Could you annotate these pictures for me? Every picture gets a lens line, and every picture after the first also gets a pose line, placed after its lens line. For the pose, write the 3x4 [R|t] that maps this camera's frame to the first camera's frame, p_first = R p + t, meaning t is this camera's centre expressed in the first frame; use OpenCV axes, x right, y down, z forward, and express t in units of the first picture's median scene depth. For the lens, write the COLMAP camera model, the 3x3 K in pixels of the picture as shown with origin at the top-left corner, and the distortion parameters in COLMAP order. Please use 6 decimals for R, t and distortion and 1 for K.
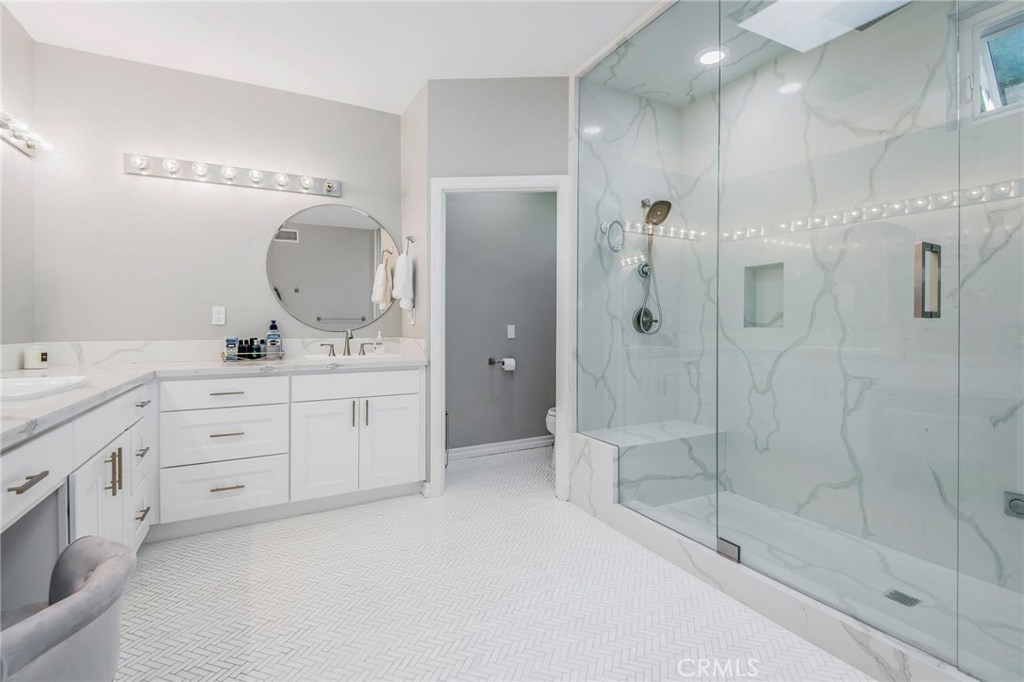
lens RADIAL K [[486.1, 0, 516.0], [0, 486.1, 332.2], [0, 0, 1]] dist [0.046174, -0.027643]
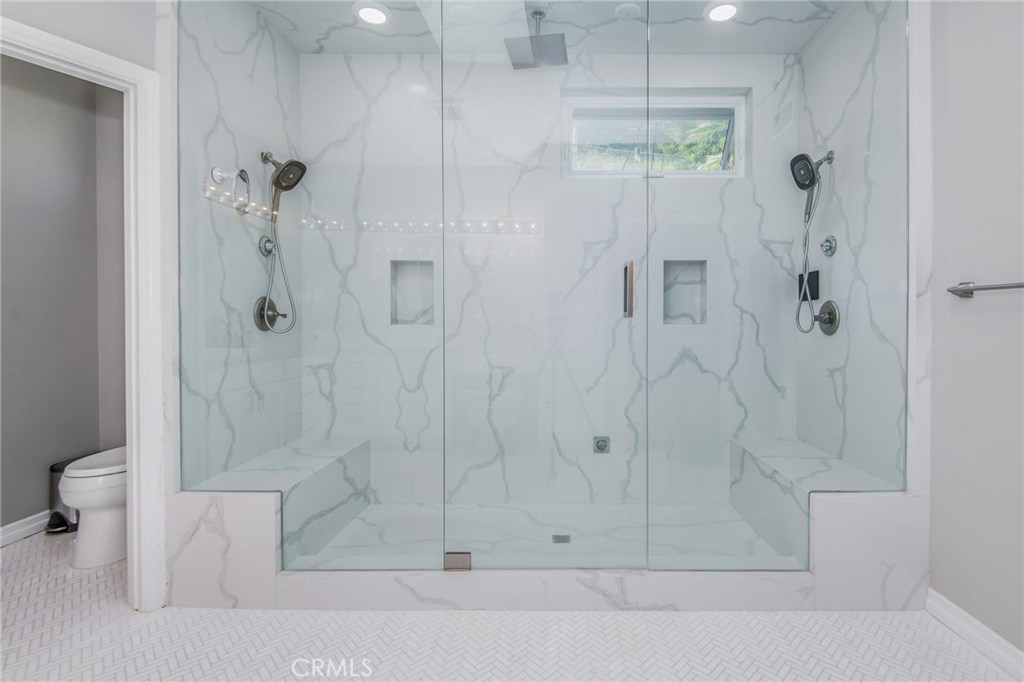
lens RADIAL K [[486.1, 0, 516.0], [0, 486.1, 332.2], [0, 0, 1]] dist [0.046174, -0.027643]
pose [[0.470655, -0.010147, 0.882259, -0.234259], [0.008577, 0.999939, 0.006924, 0.001059], [-0.882276, 0.004309, 0.470713, 0.325922]]
